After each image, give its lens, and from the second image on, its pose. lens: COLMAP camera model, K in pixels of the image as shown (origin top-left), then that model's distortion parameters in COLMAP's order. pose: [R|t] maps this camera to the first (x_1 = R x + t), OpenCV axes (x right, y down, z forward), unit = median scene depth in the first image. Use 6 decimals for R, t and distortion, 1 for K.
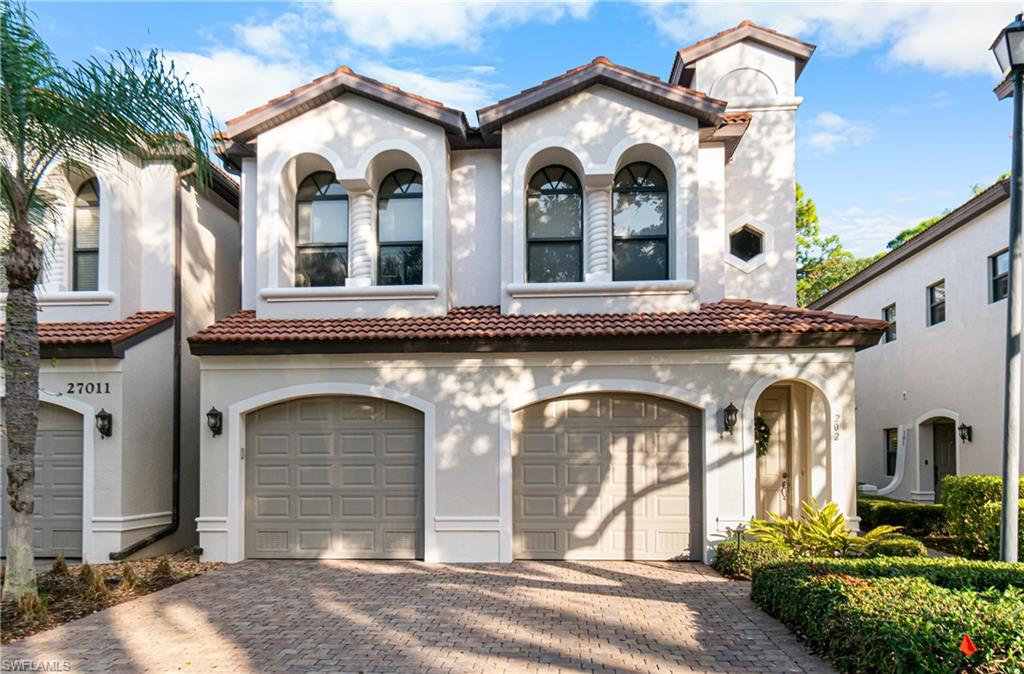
lens RADIAL K [[824.2, 0, 512.0], [0, 824.2, 357.6], [0, 0, 1]] dist [-0.006164, -0.009862]
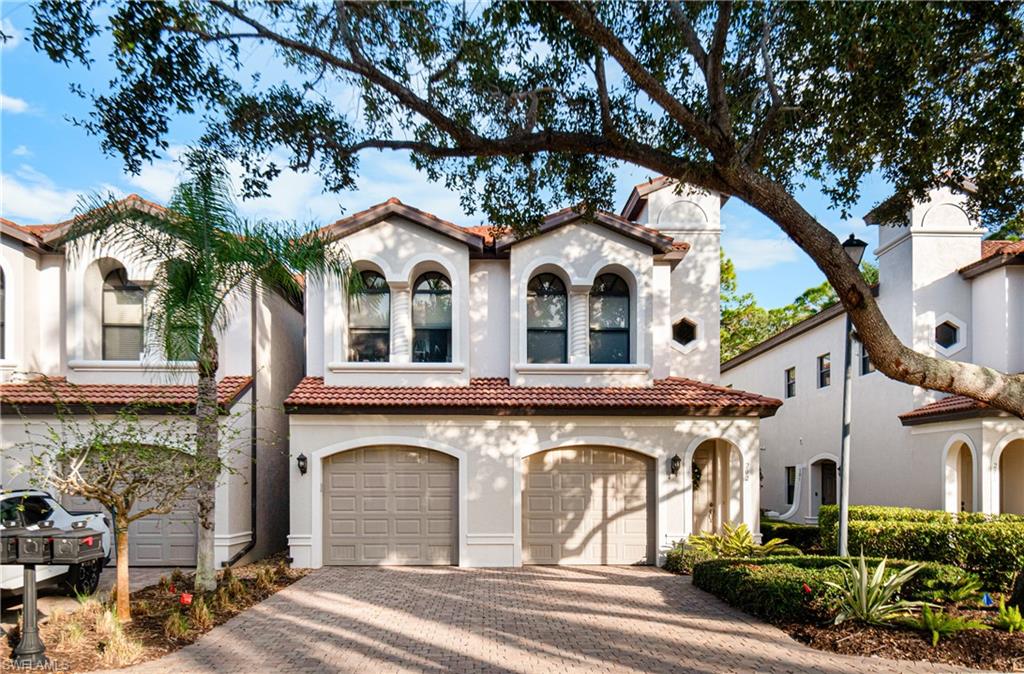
lens RADIAL K [[824.2, 0, 512.0], [0, 824.2, 357.6], [0, 0, 1]] dist [-0.006164, -0.009862]
pose [[0.995671, 0.018606, 0.091064, -0.147047], [-0.015788, 0.999377, -0.031573, -0.061231], [-0.091594, 0.029998, 0.995344, -0.394561]]
